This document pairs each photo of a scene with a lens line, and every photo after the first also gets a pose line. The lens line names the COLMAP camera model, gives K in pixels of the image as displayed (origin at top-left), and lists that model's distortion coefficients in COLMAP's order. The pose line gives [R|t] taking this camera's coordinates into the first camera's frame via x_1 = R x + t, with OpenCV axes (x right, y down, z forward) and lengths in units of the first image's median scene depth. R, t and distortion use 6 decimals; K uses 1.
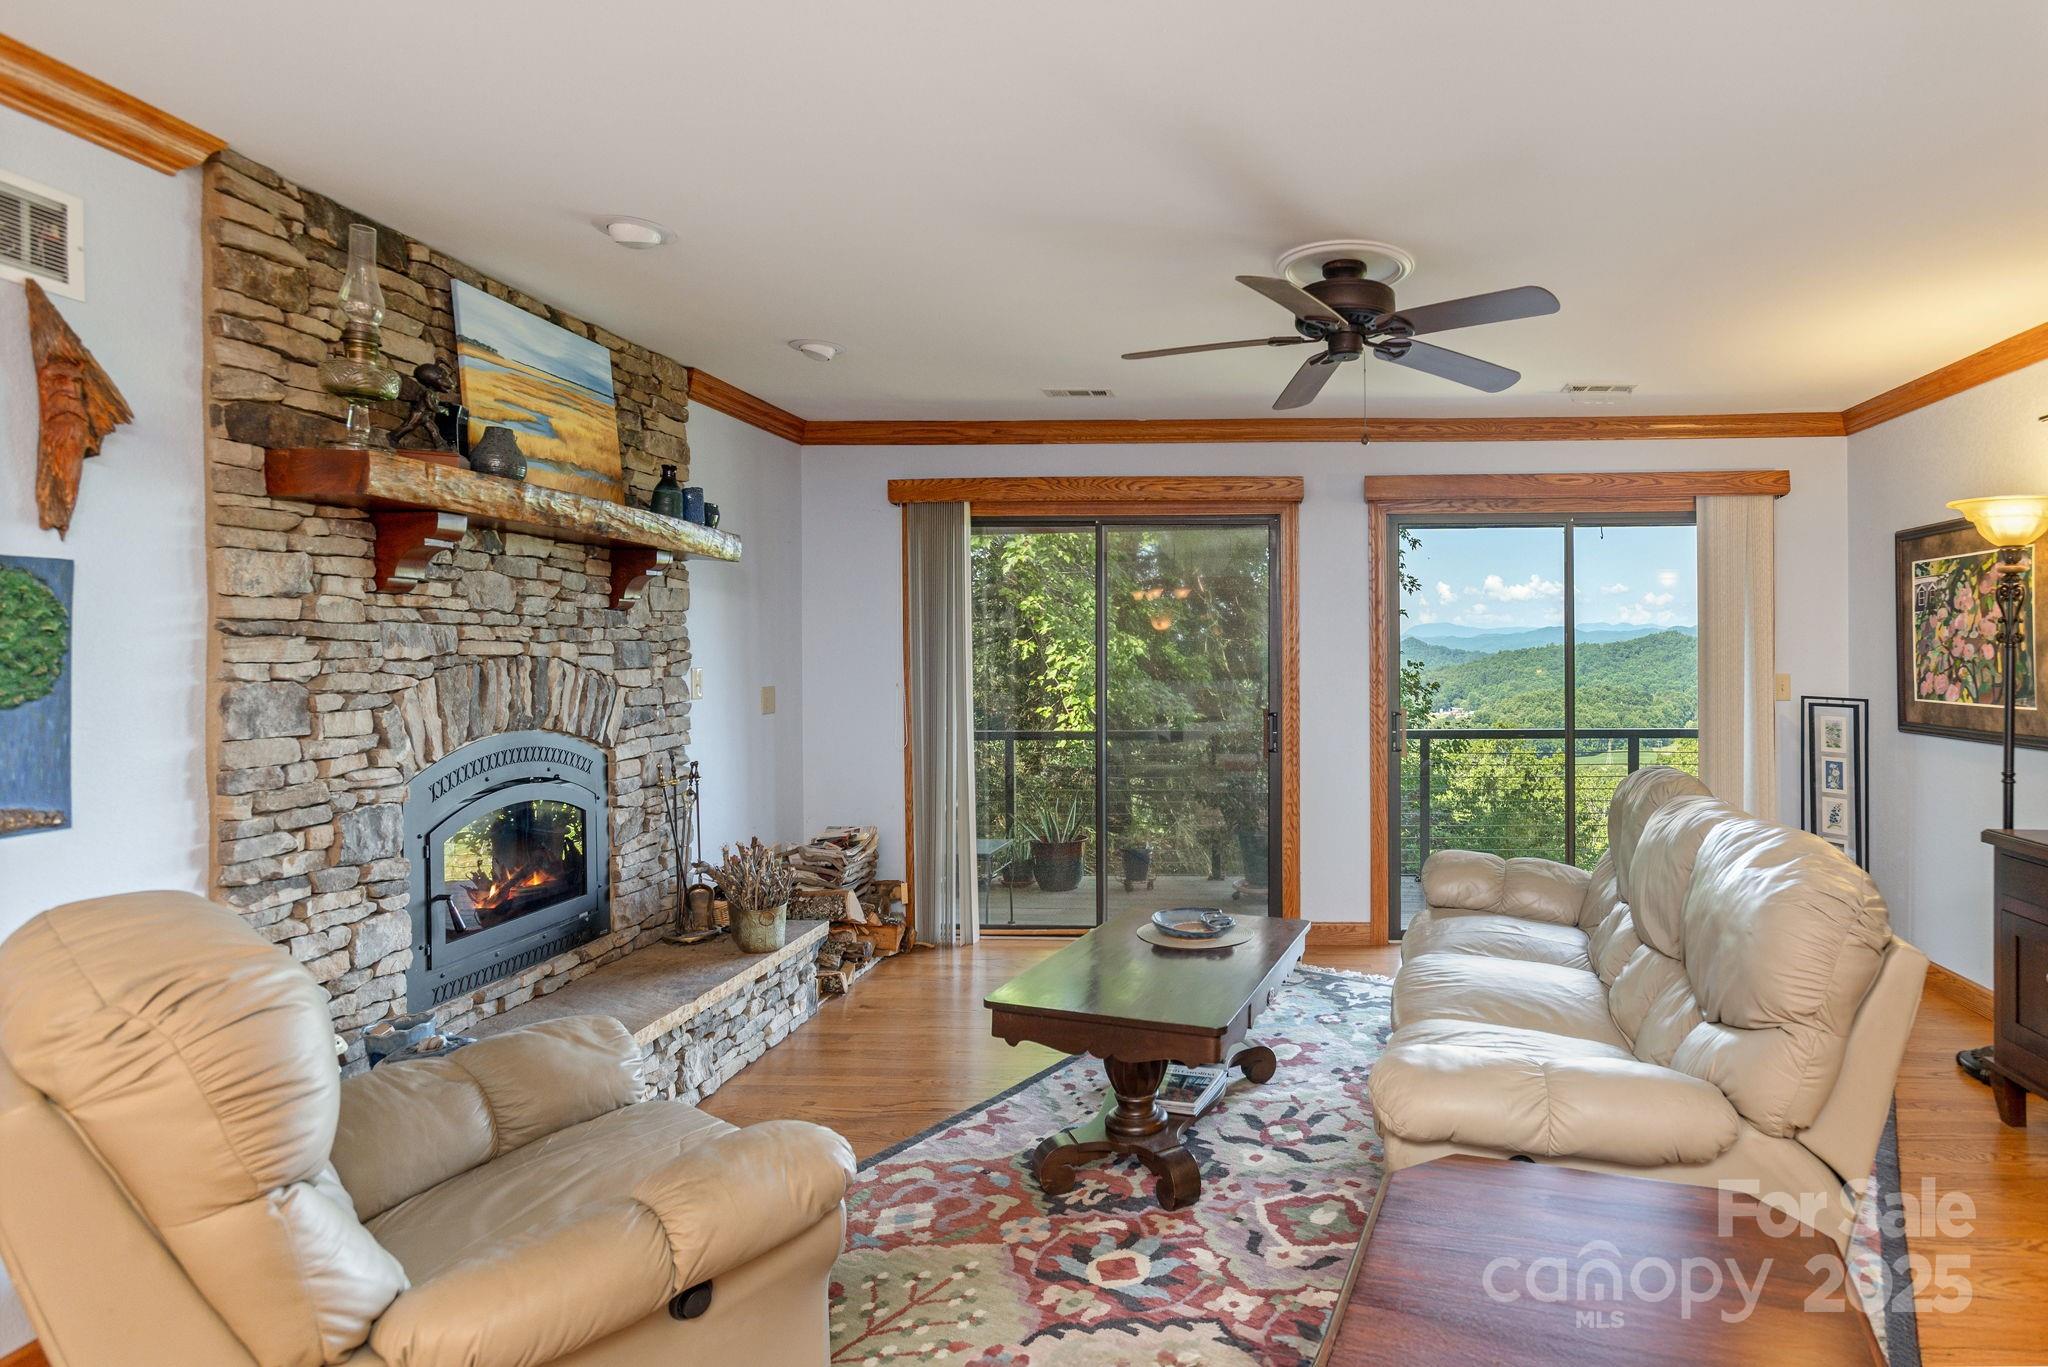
lens RADIAL K [[1121.2, 0, 1287.7], [0, 1121.2, 661.7], [0, 0, 1]] dist [-0.008392, 0.016207]
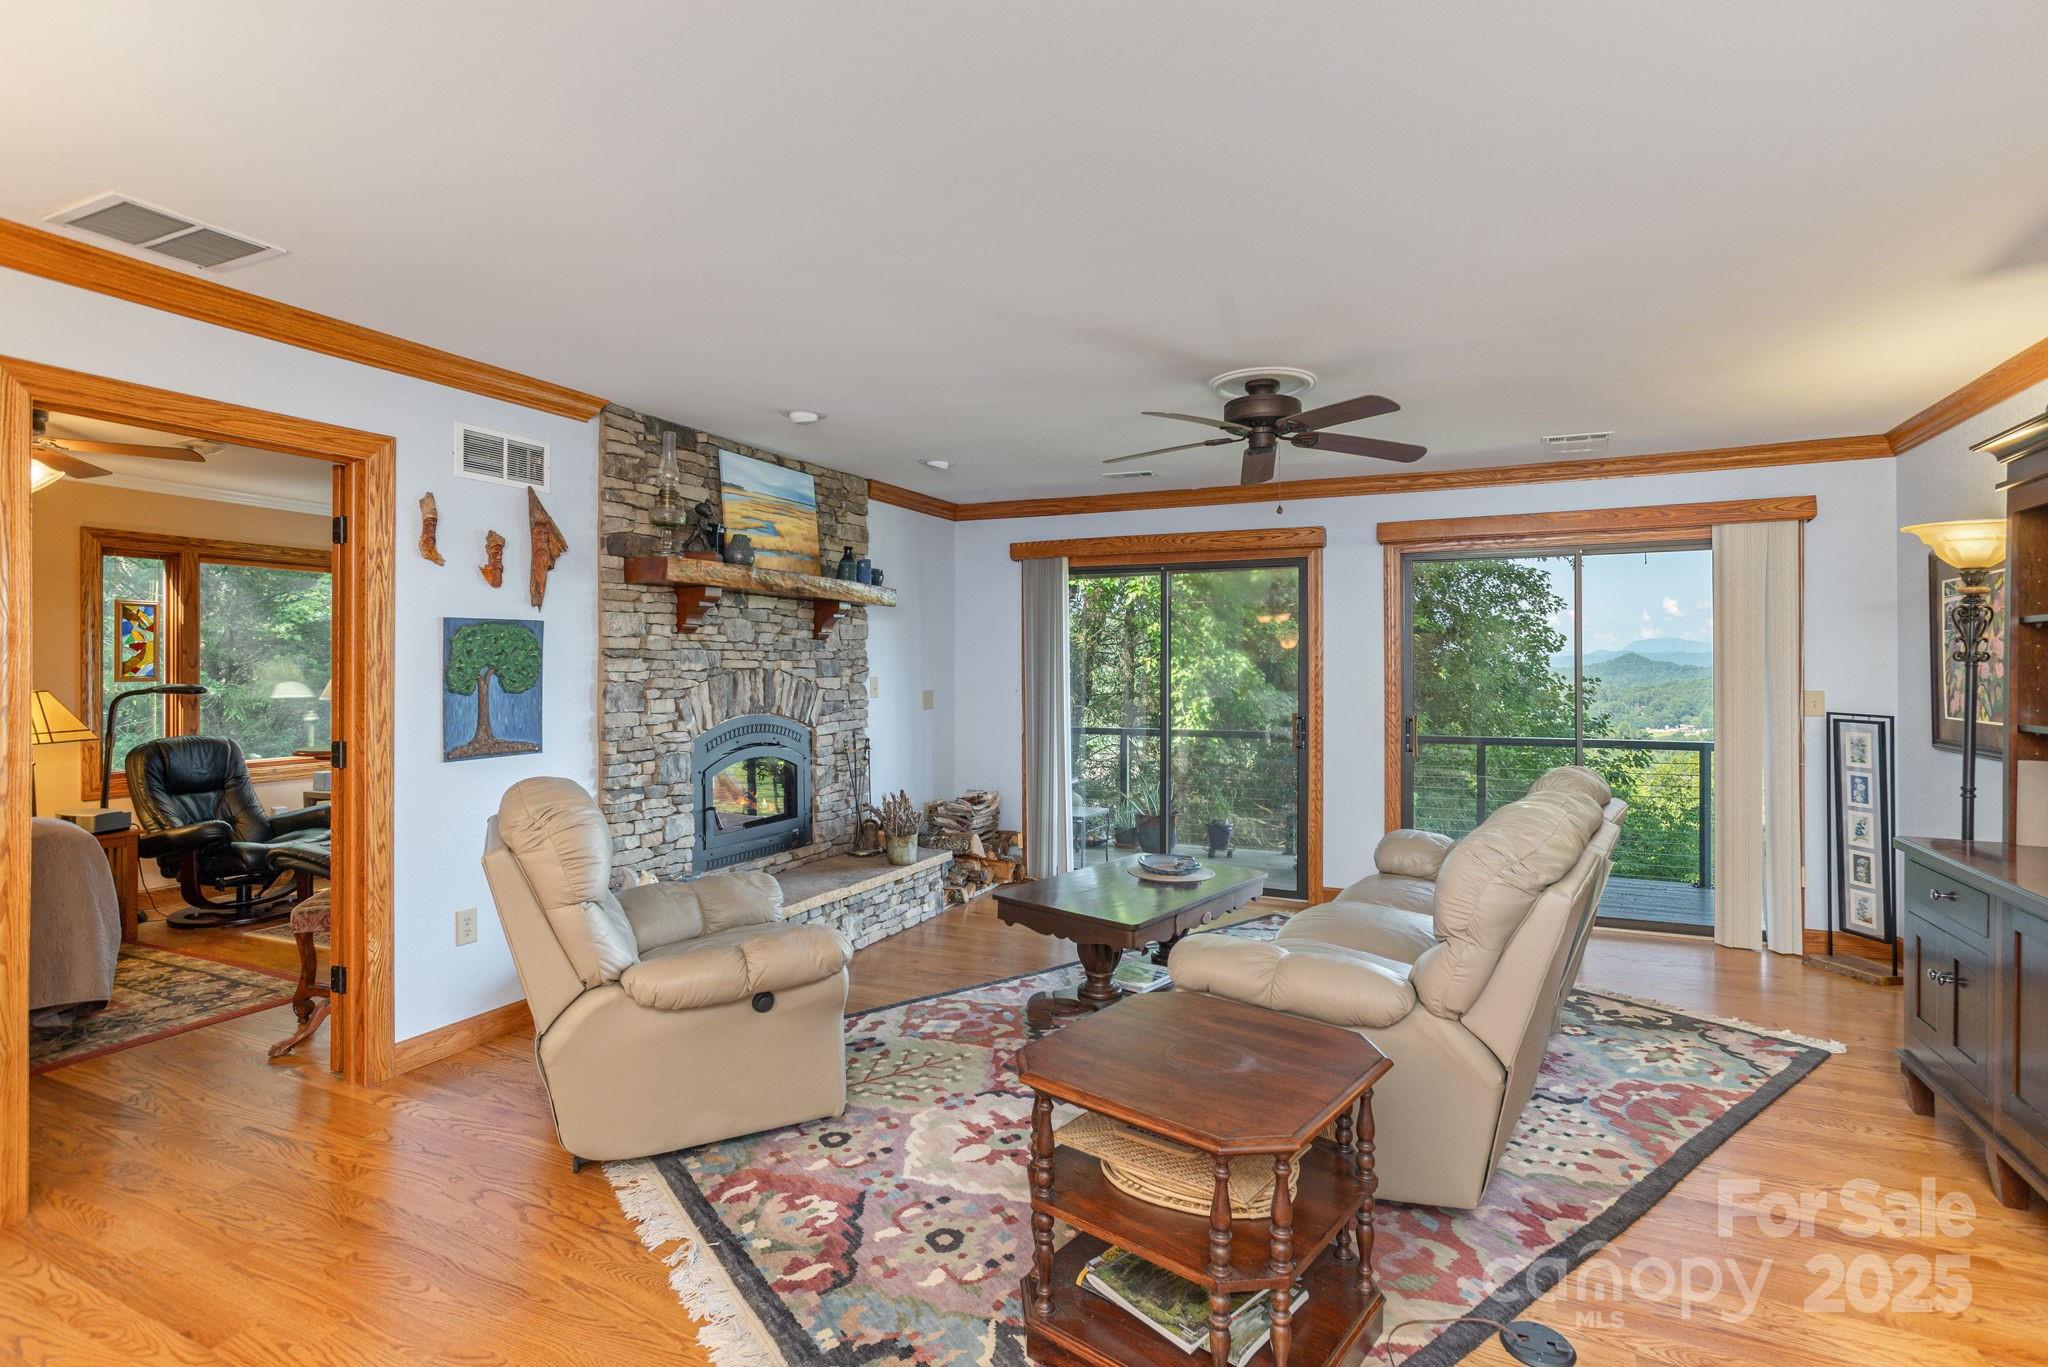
lens RADIAL K [[987.1, 0, 1096.8], [0, 987.1, 673.5], [0, 0, 1]] dist [0.000245, 0.000576]
pose [[0.937898, 0.005983, -0.346859, 0.274497], [-0.006571, 0.999978, -0.000519, -0.000600], [0.346848, 0.002766, 0.937917, -0.183219]]
